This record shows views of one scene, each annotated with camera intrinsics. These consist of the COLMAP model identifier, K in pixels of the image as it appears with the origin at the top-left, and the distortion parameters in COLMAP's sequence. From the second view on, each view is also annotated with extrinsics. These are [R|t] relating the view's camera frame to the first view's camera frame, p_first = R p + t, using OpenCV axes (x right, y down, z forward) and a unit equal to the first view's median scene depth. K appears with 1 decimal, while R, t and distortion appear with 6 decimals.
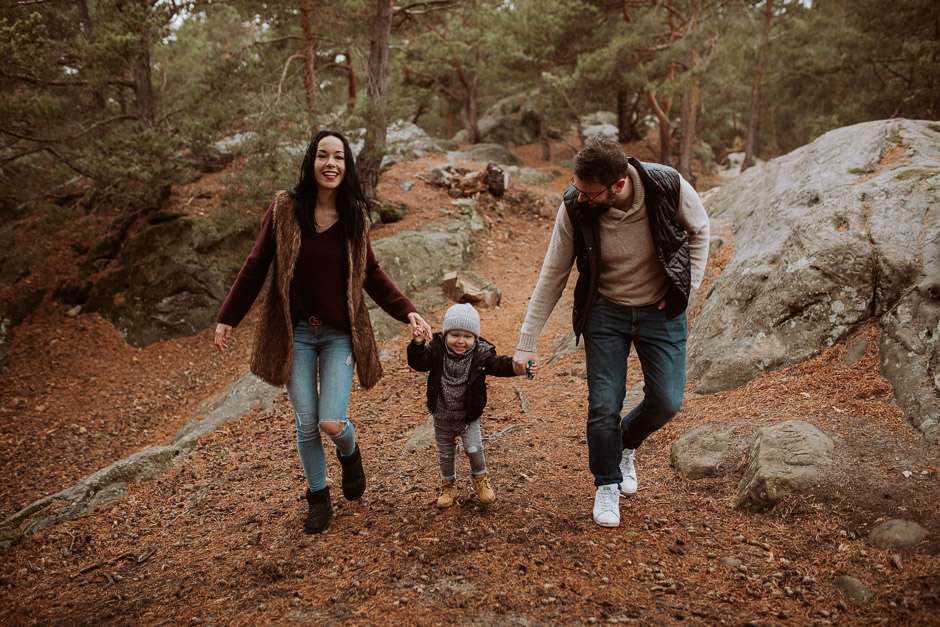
lens RADIAL K [[893.0, 0, 470.8], [0, 893.0, 317.7], [0, 0, 1]] dist [-0.043316, 0.000000]
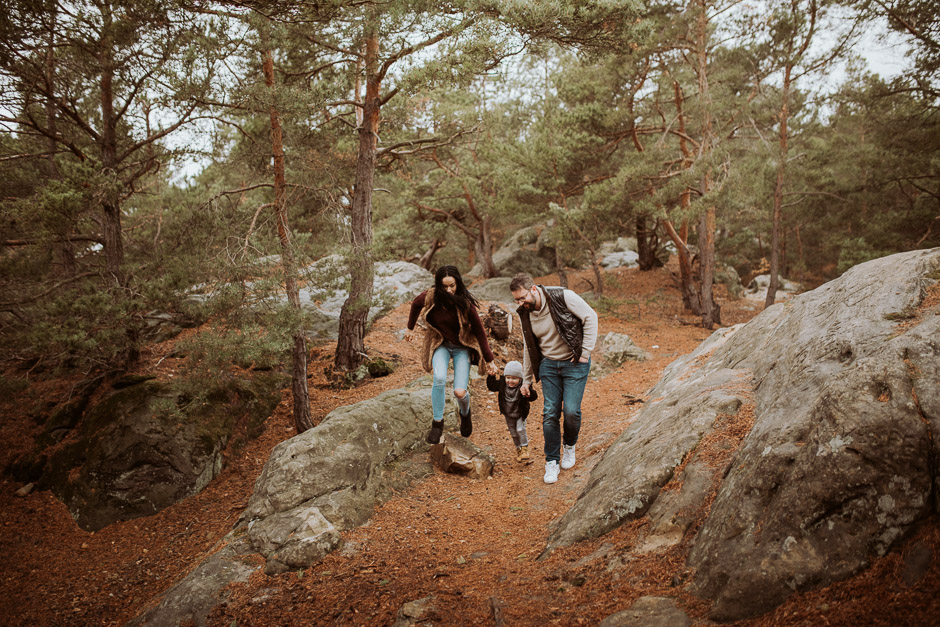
lens RADIAL K [[893.0, 0, 469.4], [0, 893.0, 312.4], [0, 0, 1]] dist [-0.043316, 0.000000]
pose [[0.998569, -0.036905, -0.038703, 0.044805], [0.030901, 0.988853, -0.145654, -0.040479], [0.043647, 0.144250, 0.988578, 0.102953]]
